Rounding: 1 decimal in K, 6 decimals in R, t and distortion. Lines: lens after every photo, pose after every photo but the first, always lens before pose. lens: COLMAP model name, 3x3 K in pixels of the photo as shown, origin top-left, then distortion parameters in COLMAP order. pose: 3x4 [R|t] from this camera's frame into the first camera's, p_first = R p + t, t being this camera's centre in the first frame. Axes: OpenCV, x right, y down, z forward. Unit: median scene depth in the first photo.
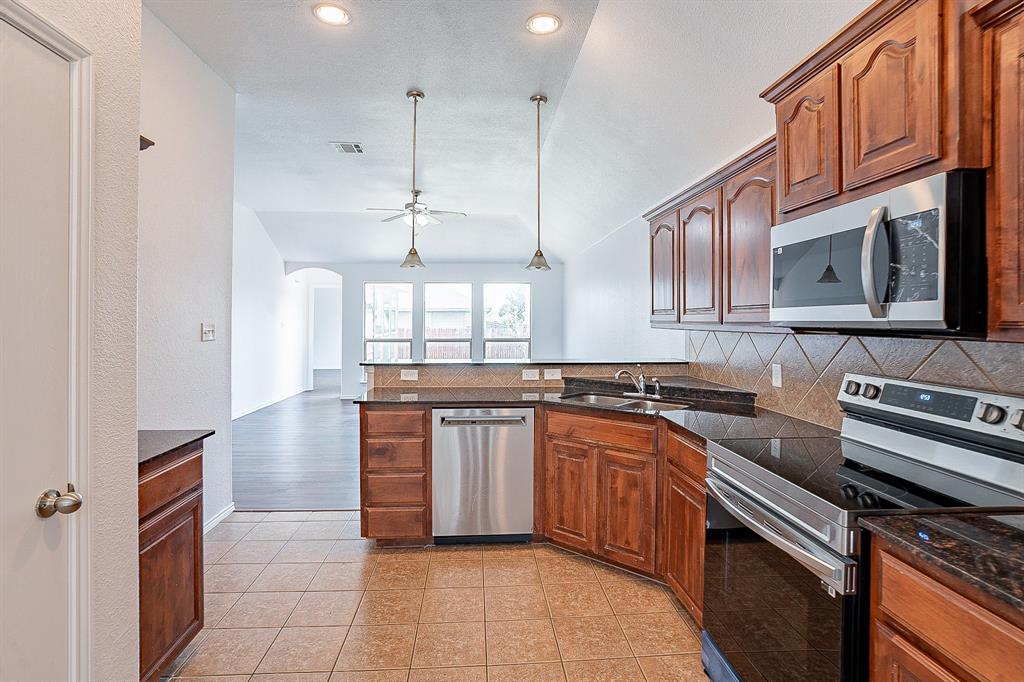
lens RADIAL K [[512.5, 0, 492.0], [0, 512.5, 318.8], [0, 0, 1]] dist [-0.041498, 0.004511]
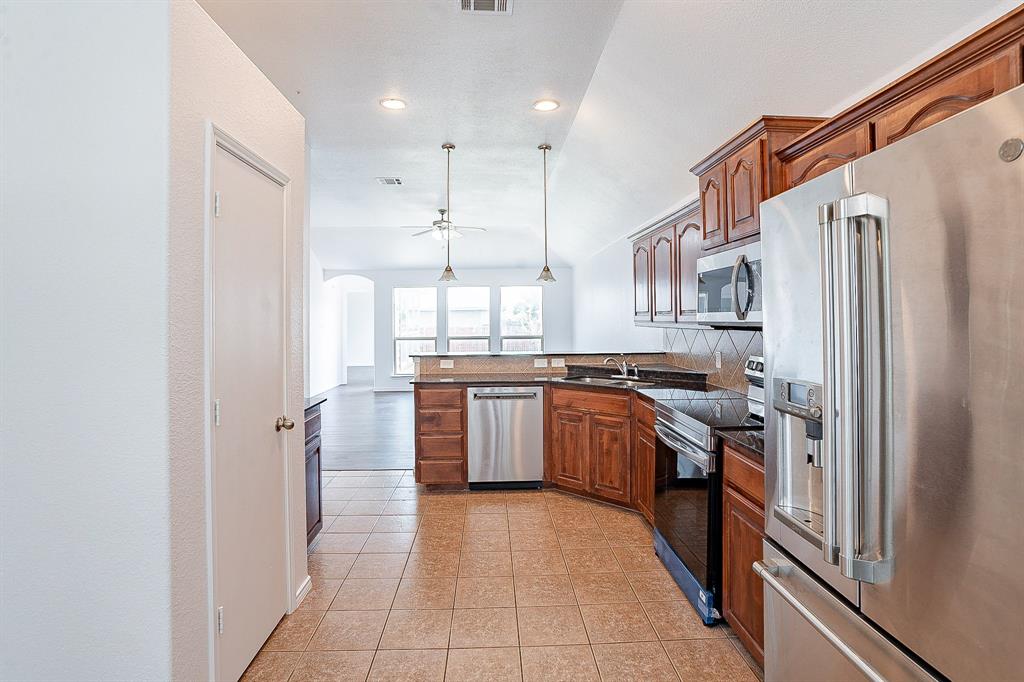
lens RADIAL K [[512.5, 0, 482.1], [0, 512.5, 313.8], [0, 0, 1]] dist [-0.041498, 0.004511]
pose [[0.998830, -0.011425, -0.046980, -0.011969], [0.011146, 0.999919, -0.006198, -0.010402], [0.047047, 0.005667, 0.998877, -0.359359]]
